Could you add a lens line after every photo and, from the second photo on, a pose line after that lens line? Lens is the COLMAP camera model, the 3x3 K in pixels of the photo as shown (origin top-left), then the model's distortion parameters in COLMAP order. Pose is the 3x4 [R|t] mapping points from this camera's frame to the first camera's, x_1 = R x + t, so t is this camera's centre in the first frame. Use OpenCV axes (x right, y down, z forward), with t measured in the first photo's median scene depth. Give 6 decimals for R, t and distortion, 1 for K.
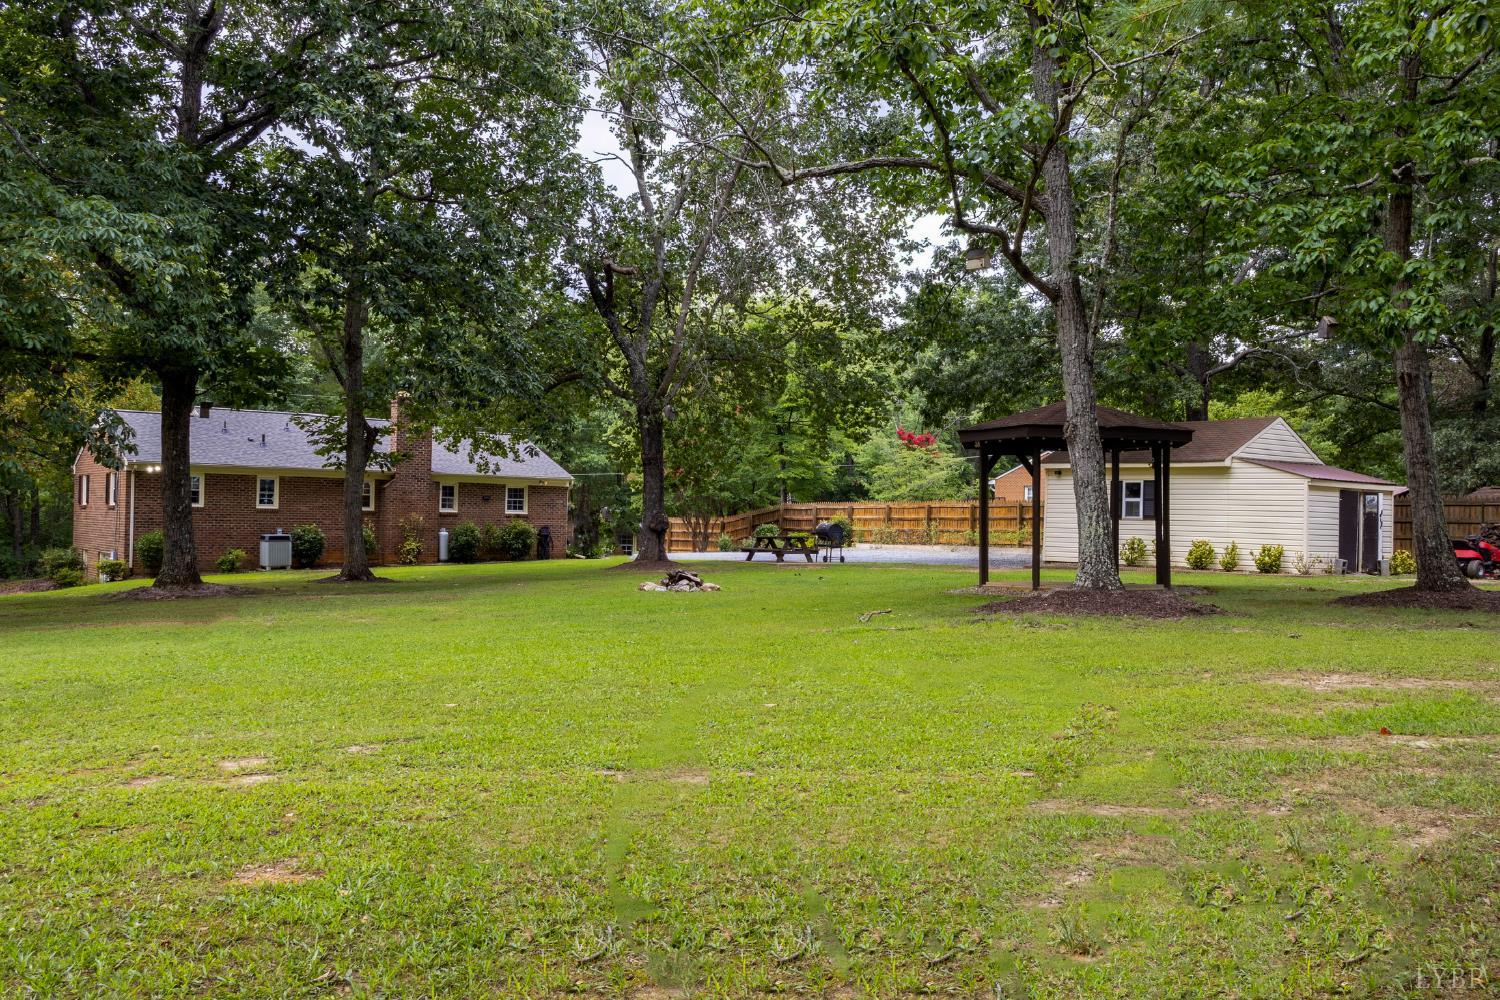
lens RADIAL K [[1246.7, 0, 748.3], [0, 1246.7, 496.9], [0, 0, 1]] dist [0.002692, -0.014864]
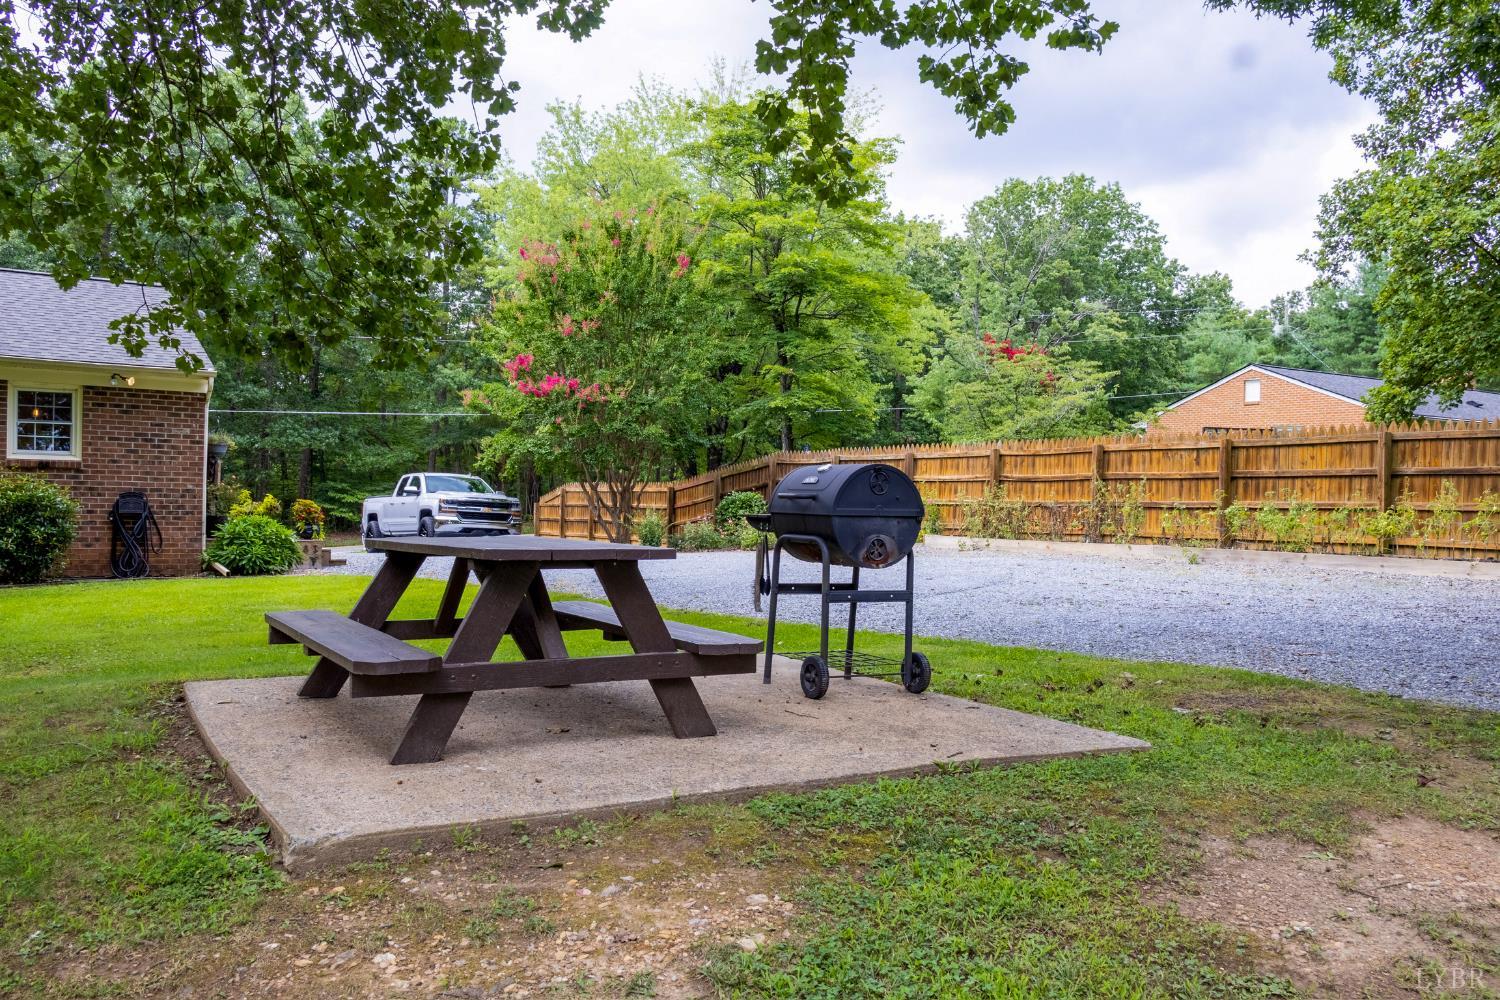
lens RADIAL K [[1246.7, 0, 748.3], [0, 1246.7, 496.9], [0, 0, 1]] dist [0.002692, -0.014864]
pose [[0.999515, 0.002801, -0.031025, 0.039235], [-0.002149, 0.999777, 0.021016, 0.015594], [0.031077, -0.020939, 0.999298, 0.584984]]
